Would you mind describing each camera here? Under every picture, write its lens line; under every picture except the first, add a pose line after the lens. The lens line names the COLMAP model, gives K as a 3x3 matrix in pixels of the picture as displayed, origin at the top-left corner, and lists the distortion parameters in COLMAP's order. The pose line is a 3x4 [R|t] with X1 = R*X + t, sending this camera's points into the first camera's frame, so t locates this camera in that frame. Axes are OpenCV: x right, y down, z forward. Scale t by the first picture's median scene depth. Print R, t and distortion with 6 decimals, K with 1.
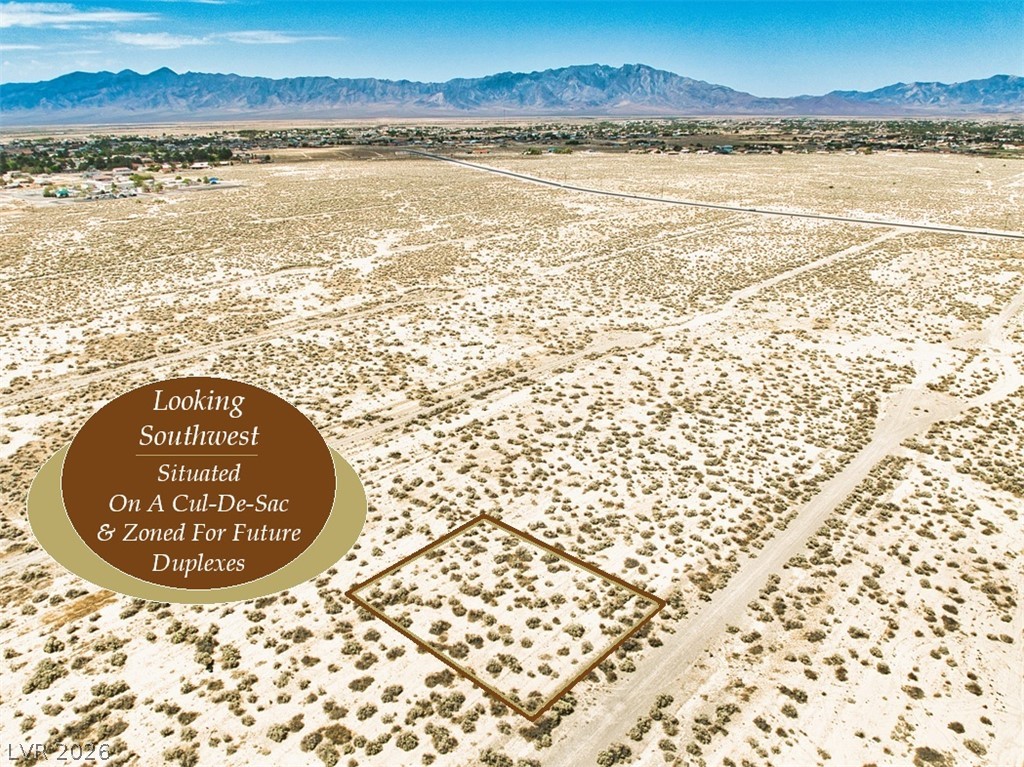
lens RADIAL K [[743.7, 0, 512.0], [0, 743.7, 383.5], [0, 0, 1]] dist [-0.042667, -0.004761]
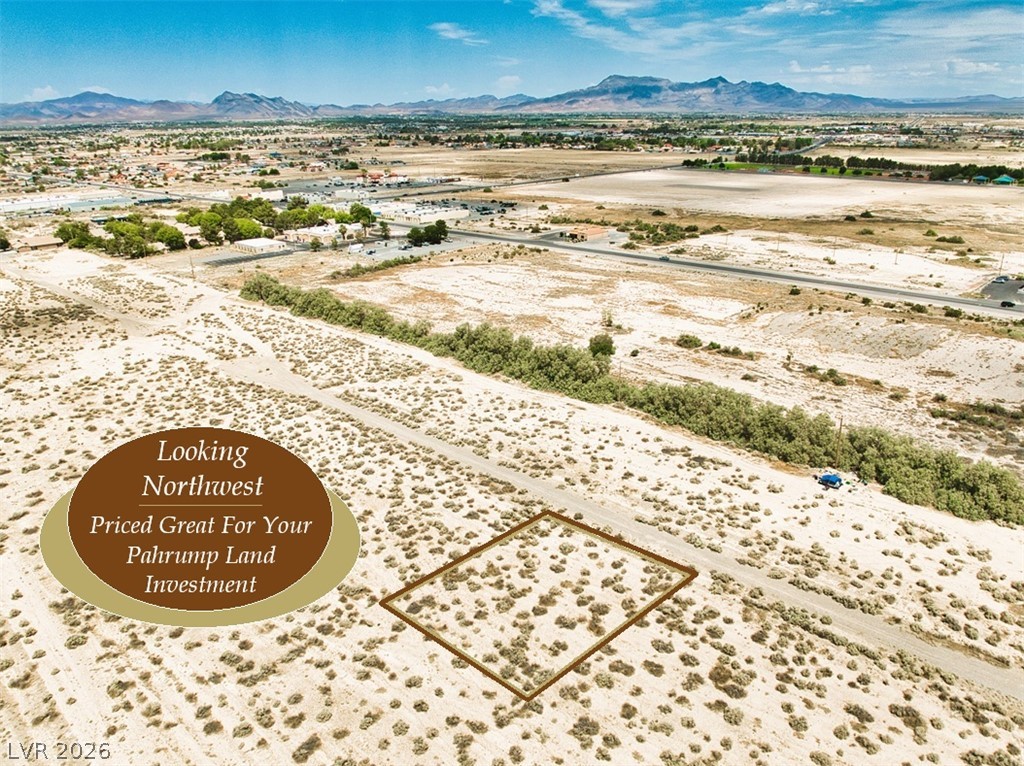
lens RADIAL K [[735.3, 0, 520.2], [0, 735.3, 383.5], [0, 0, 1]] dist [-0.045907, -0.000769]
pose [[0.034228, -0.337873, 0.940569, -0.659442], [0.348113, 0.886215, 0.305679, -0.200371], [-0.936828, 0.316961, 0.147951, 0.580550]]
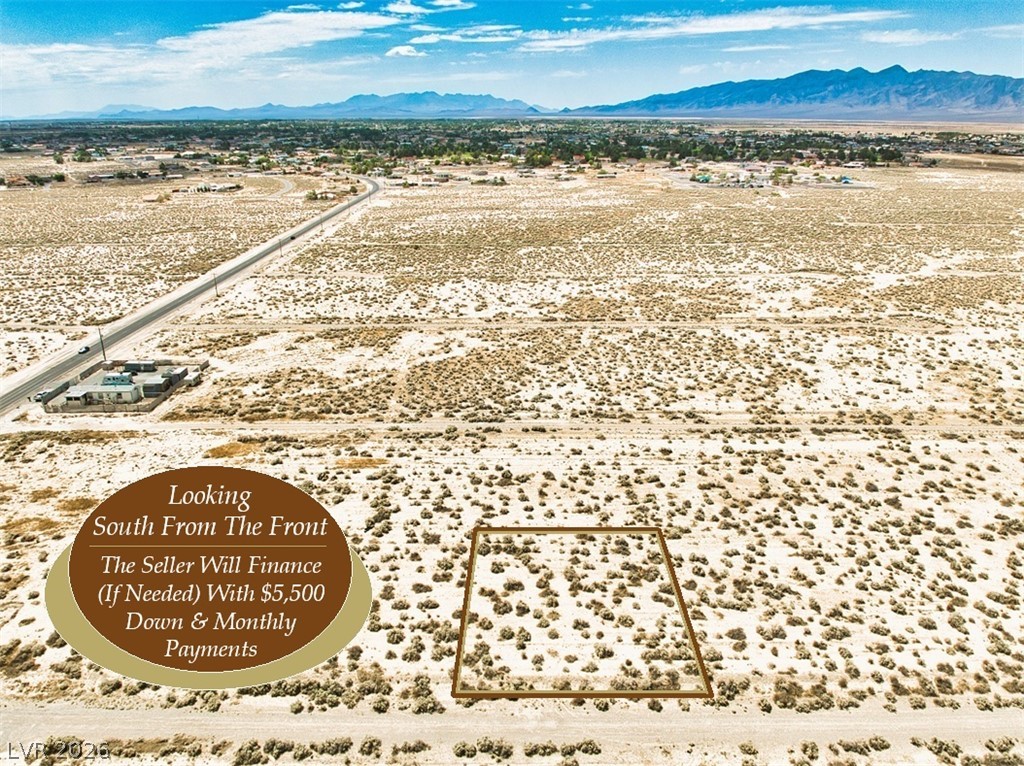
lens RADIAL K [[733.8, 0, 512.0], [0, 733.8, 383.0], [0, 0, 1]] dist [-0.034620, 0.000917]
pose [[0.659995, 0.259241, -0.705124, 0.423211], [-0.255194, 0.960130, 0.114134, -0.060025], [0.706599, 0.104616, 0.699838, 0.146404]]
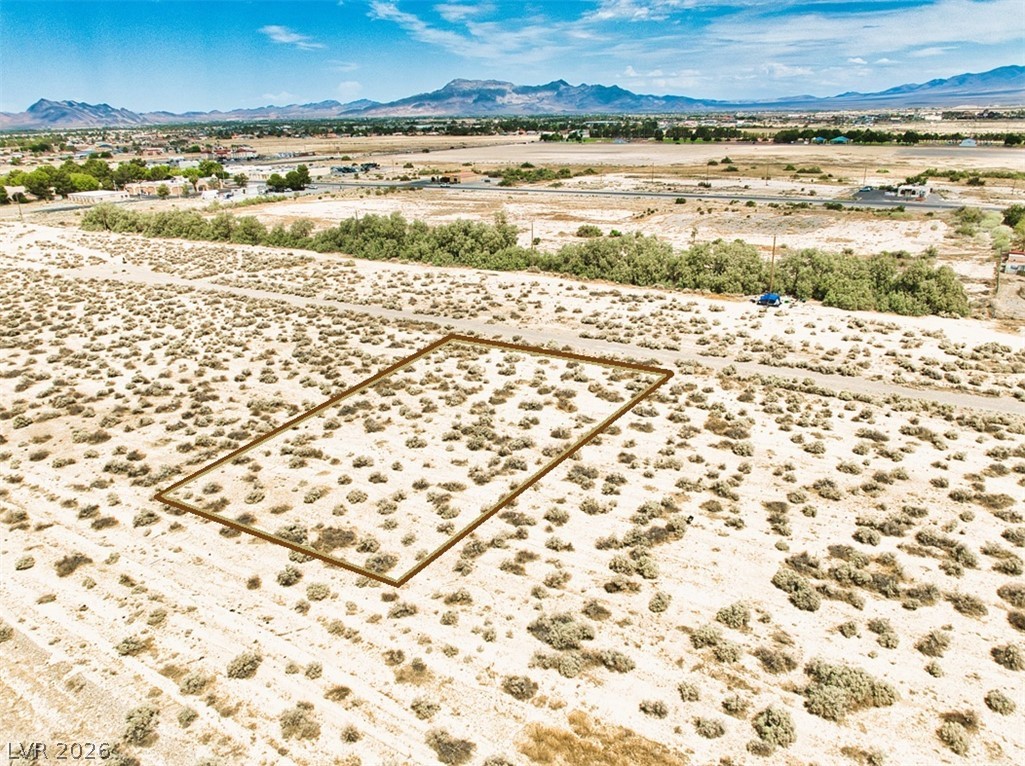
lens RADIAL K [[748.2, 0, 518.6], [0, 748.2, 383.8], [0, 0, 1]] dist [-0.045235, -0.002561]
pose [[-0.154641, -0.328810, 0.931649, -0.642133], [0.352515, 0.862560, 0.362938, -0.008097], [-0.922941, 0.384545, -0.017477, 0.730297]]
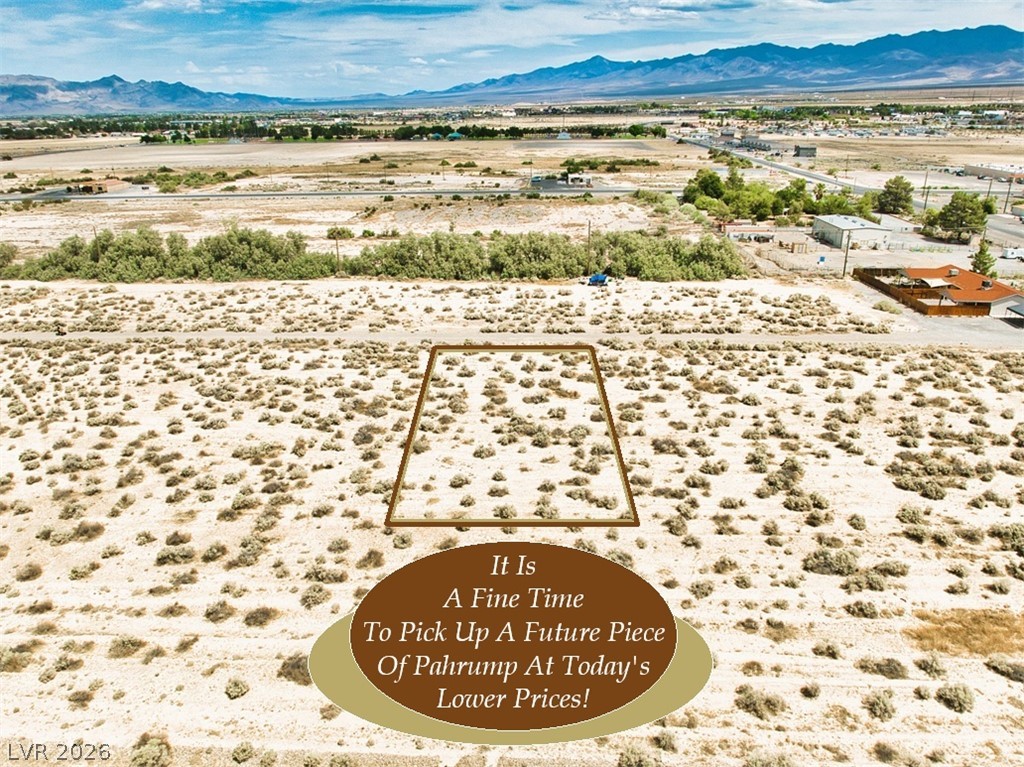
lens RADIAL K [[759.6, 0, 515.2], [0, 759.6, 381.8], [0, 0, 1]] dist [-0.040302, -0.008957]
pose [[-0.618765, -0.260000, 0.741303, -0.528657], [0.274380, 0.812685, 0.514061, -0.107664], [-0.736101, 0.521482, -0.431523, 0.997698]]
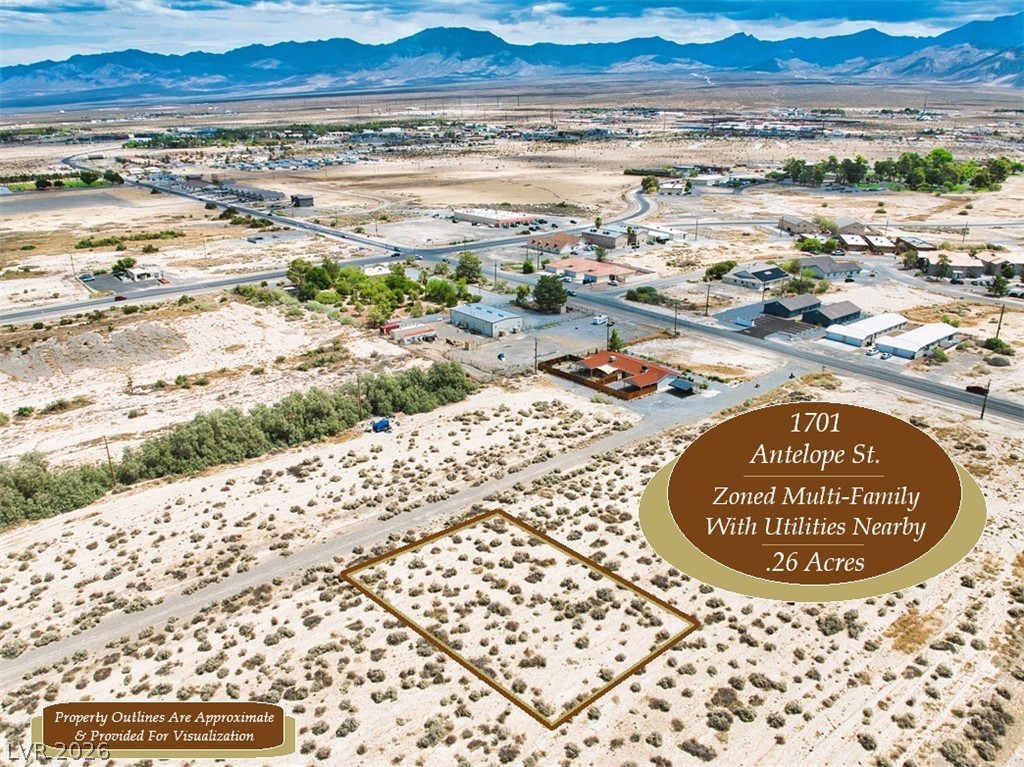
lens RADIAL K [[735.5, 0, 509.4], [0, 735.5, 415.5], [0, 0, 1]] dist [-0.035969, -0.007039]
pose [[-0.983559, -0.057328, 0.171248, -0.166489], [0.072748, 0.742150, 0.666274, -0.409501], [-0.165288, 0.667778, -0.725777, 1.171325]]
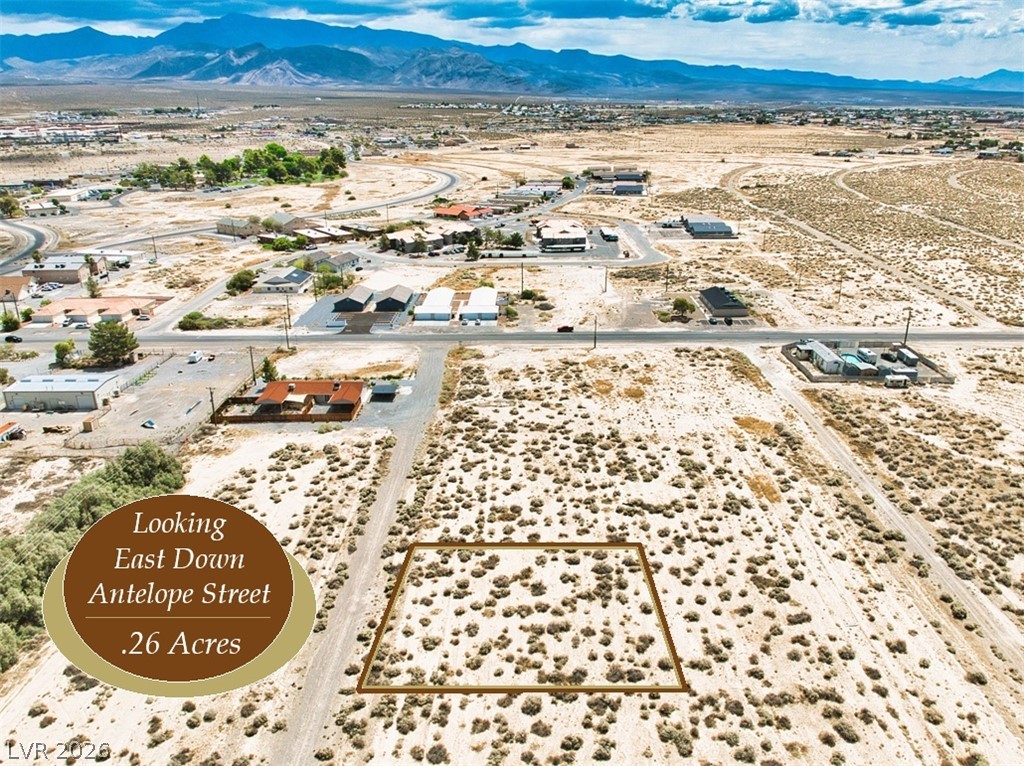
lens RADIAL K [[759.6, 0, 515.2], [0, 759.6, 381.3], [0, 0, 1]] dist [-0.040302, -0.008957]
pose [[-0.764785, 0.233402, -0.600523, 0.370266], [-0.203395, 0.796948, 0.568774, -0.378234], [0.611339, 0.557133, -0.562021, 1.024940]]
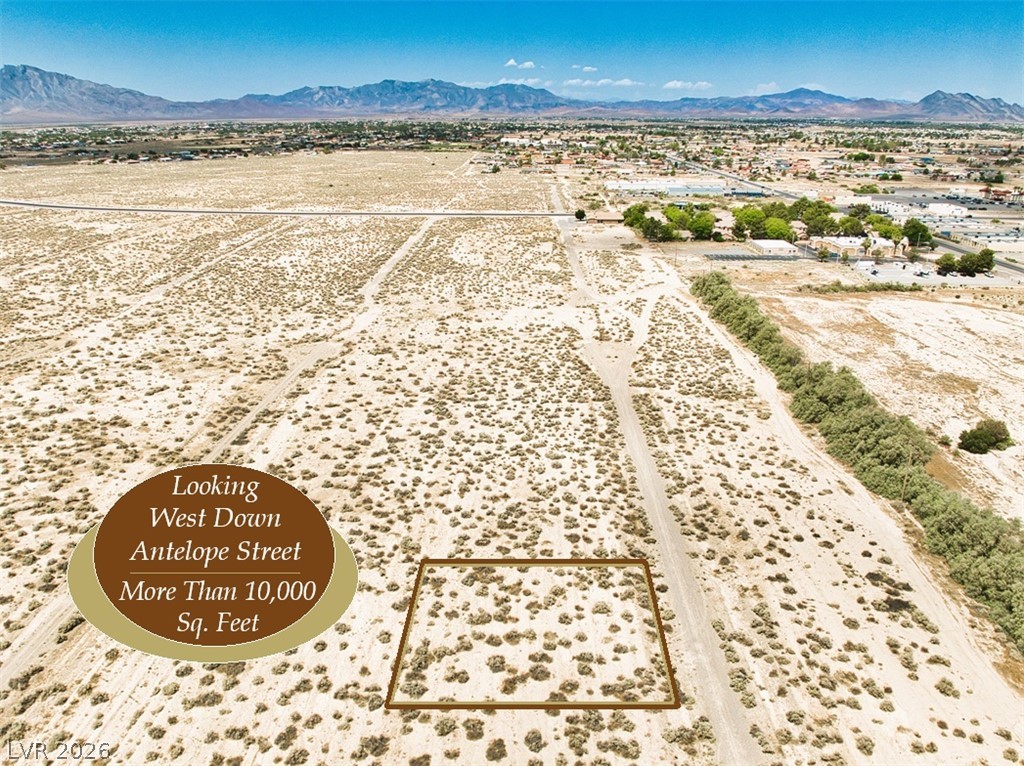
lens RADIAL K [[747.4, 0, 518.1], [0, 747.4, 383.8], [0, 0, 1]] dist [-0.045235, -0.002561]
pose [[0.762949, -0.211436, 0.610904, -0.409617], [0.214733, 0.974232, 0.069008, -0.049940], [-0.609753, 0.078531, 0.788692, 0.160061]]
